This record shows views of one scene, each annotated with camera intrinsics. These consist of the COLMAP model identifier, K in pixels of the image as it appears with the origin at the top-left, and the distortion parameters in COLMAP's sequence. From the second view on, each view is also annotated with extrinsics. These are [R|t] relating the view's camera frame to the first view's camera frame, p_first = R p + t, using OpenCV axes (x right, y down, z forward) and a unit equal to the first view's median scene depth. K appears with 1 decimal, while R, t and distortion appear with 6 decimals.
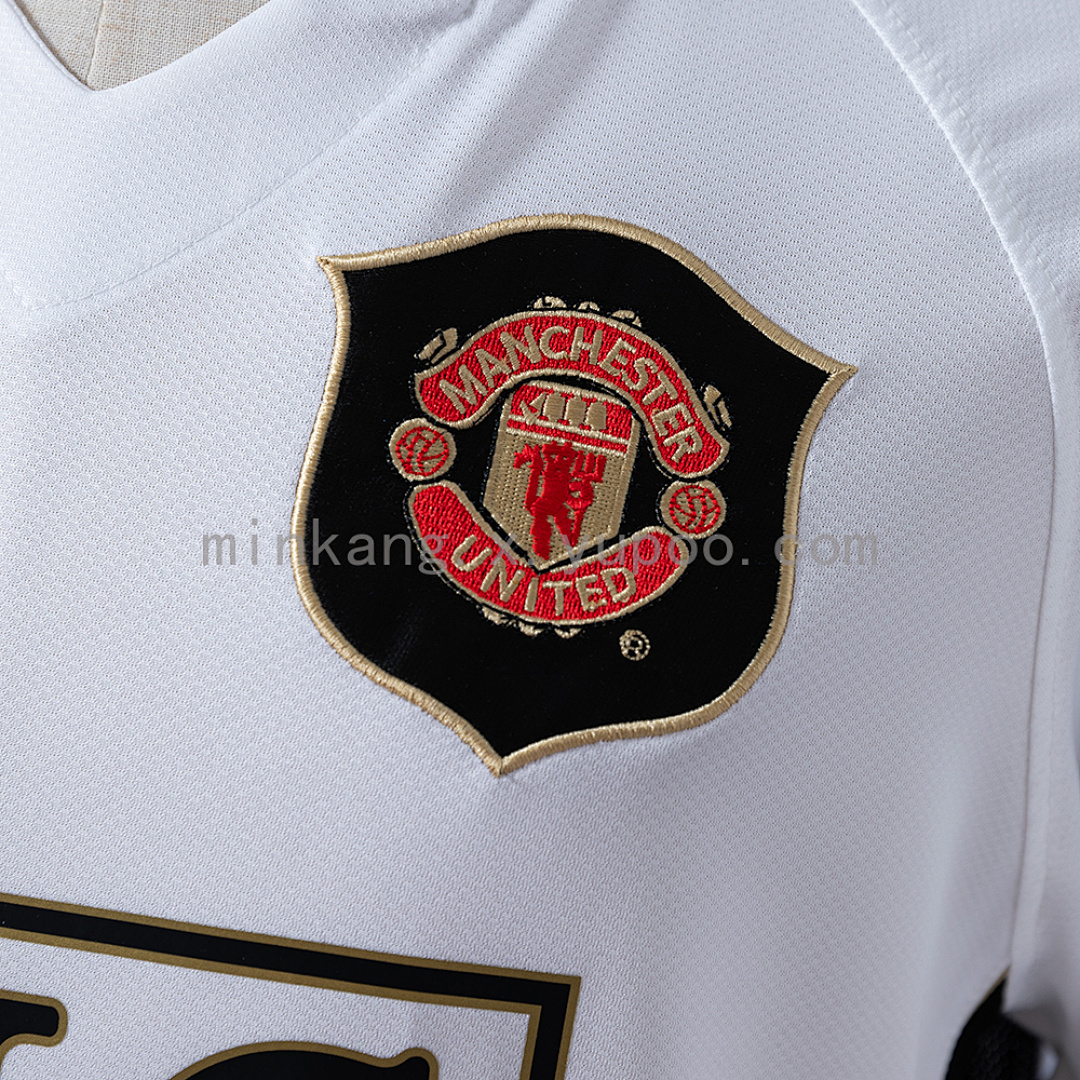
lens RADIAL K [[2721.3, 0, 541.7], [0, 2721.3, 531.2], [0, 0, 1]] dist [0.025969, 0.000000]
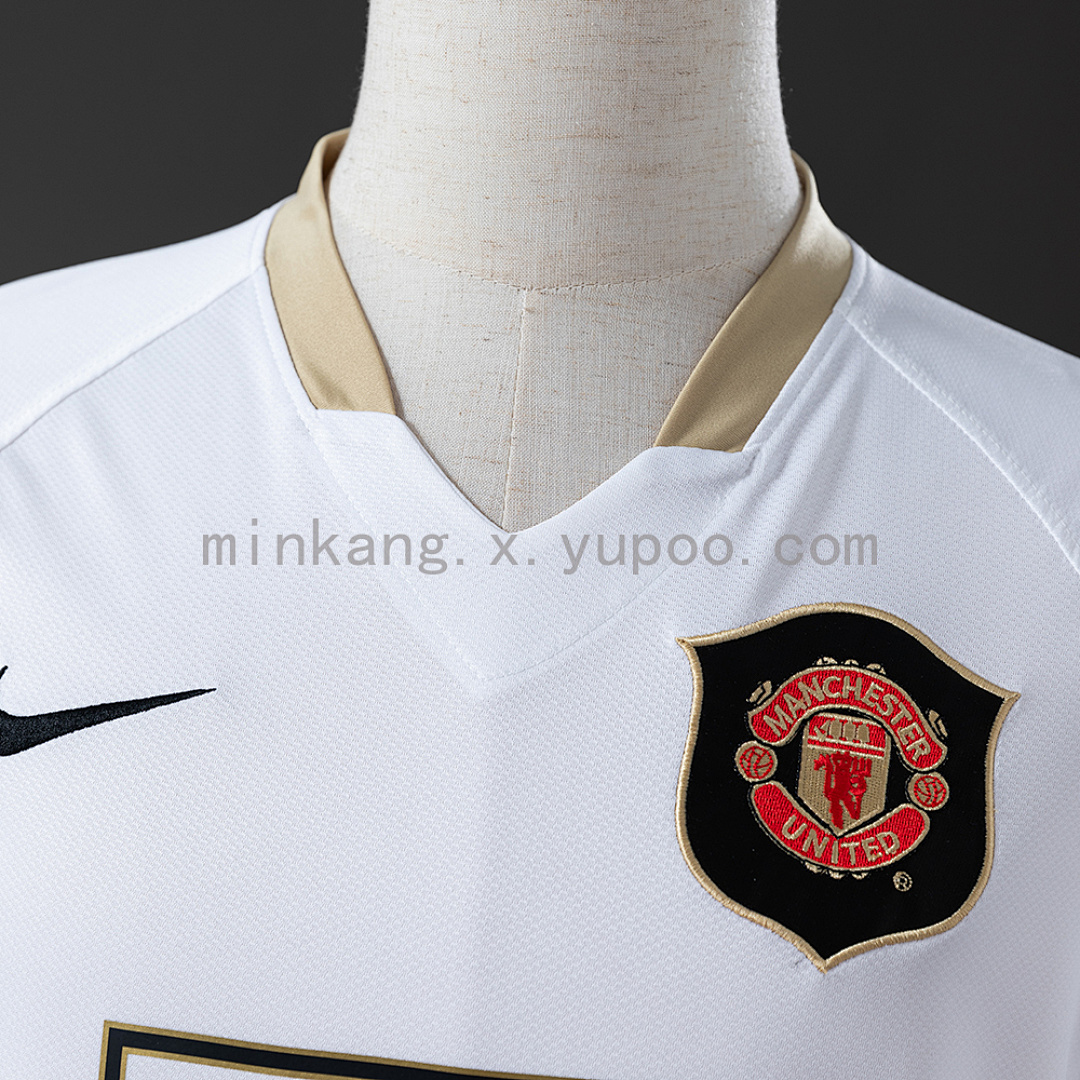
lens RADIAL K [[2744.1, 0, 541.3], [0, 2744.1, 541.6], [0, 0, 1]] dist [-0.060645, 0.000000]
pose [[0.991016, -0.038931, 0.127948, -0.354361], [0.050852, 0.994528, -0.091263, -0.018191], [-0.123695, 0.096950, 0.987573, -0.518092]]
